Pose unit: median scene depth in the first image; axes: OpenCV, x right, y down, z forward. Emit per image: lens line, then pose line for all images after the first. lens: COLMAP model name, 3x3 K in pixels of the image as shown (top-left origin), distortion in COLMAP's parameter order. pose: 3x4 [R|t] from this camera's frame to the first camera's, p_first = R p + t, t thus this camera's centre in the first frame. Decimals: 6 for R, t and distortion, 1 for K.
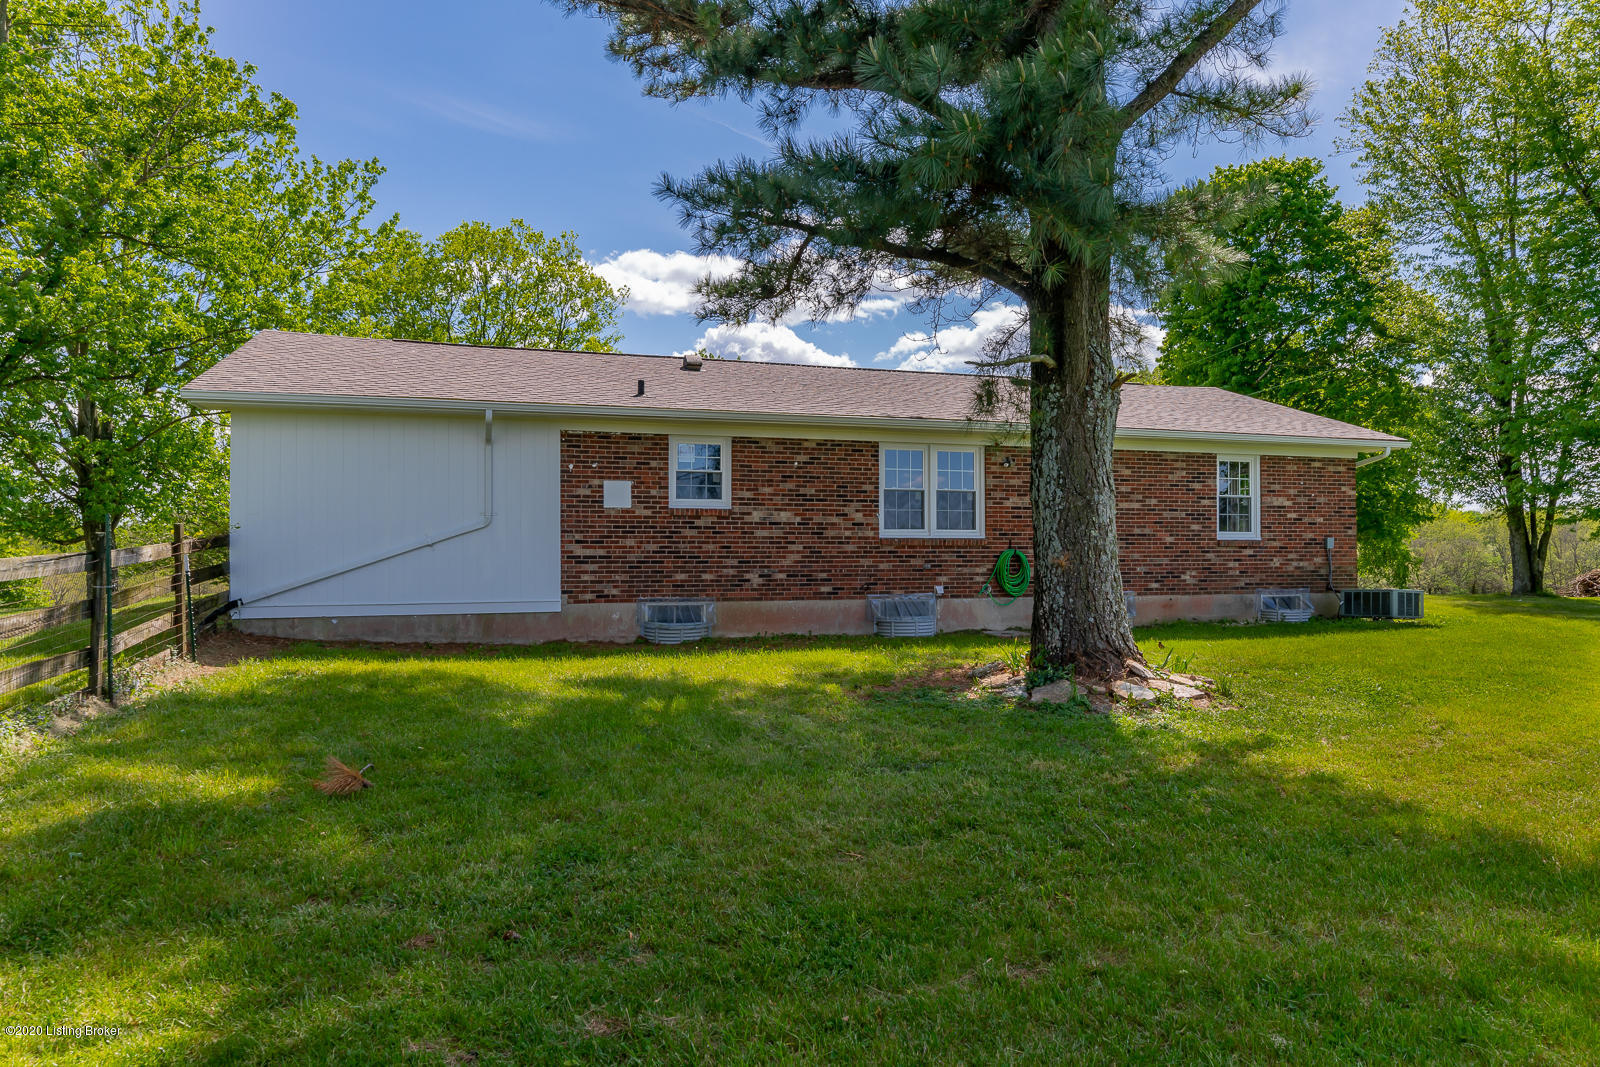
lens RADIAL K [[1103.6, 0, 799.8], [0, 1103.6, 544.3], [0, 0, 1]] dist [-0.000028, 0.000203]
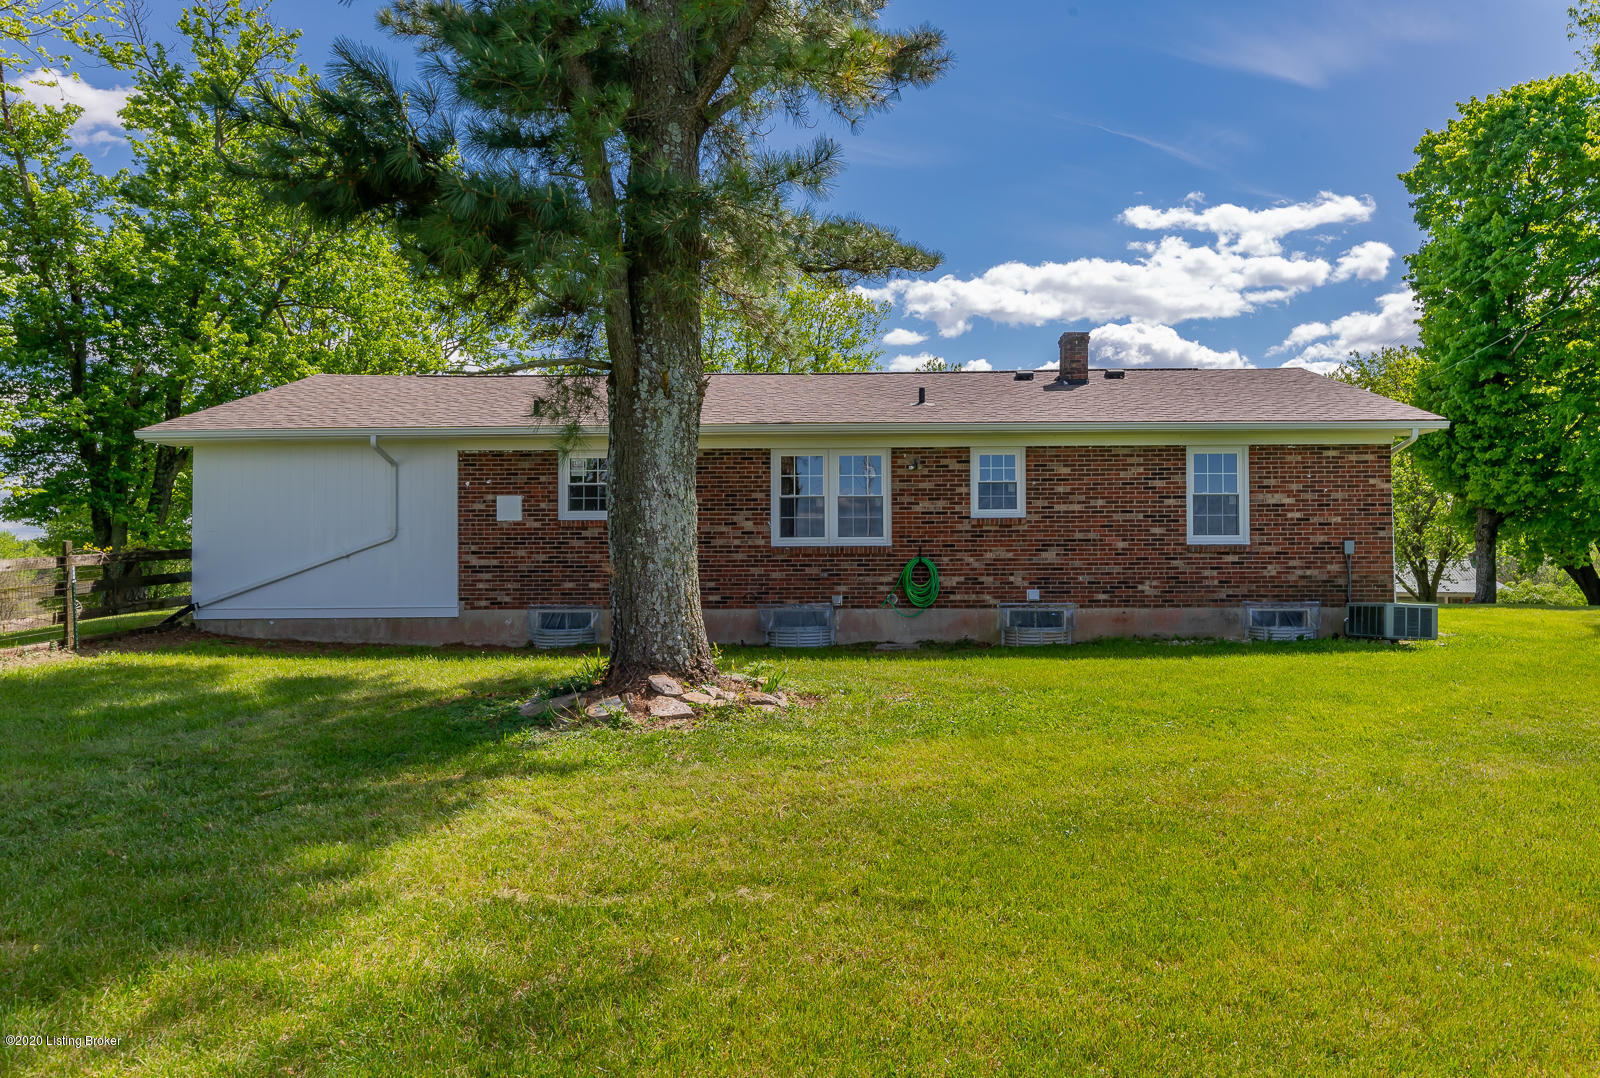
lens RADIAL K [[1074.9, 0, 803.0], [0, 1074.9, 544.0], [0, 0, 1]] dist [0.012471, 0.004012]
pose [[0.936817, -0.010238, -0.349670, 0.424613], [0.007246, 0.999925, -0.009863, 0.001723], [0.349744, 0.006706, 0.936821, 0.108371]]
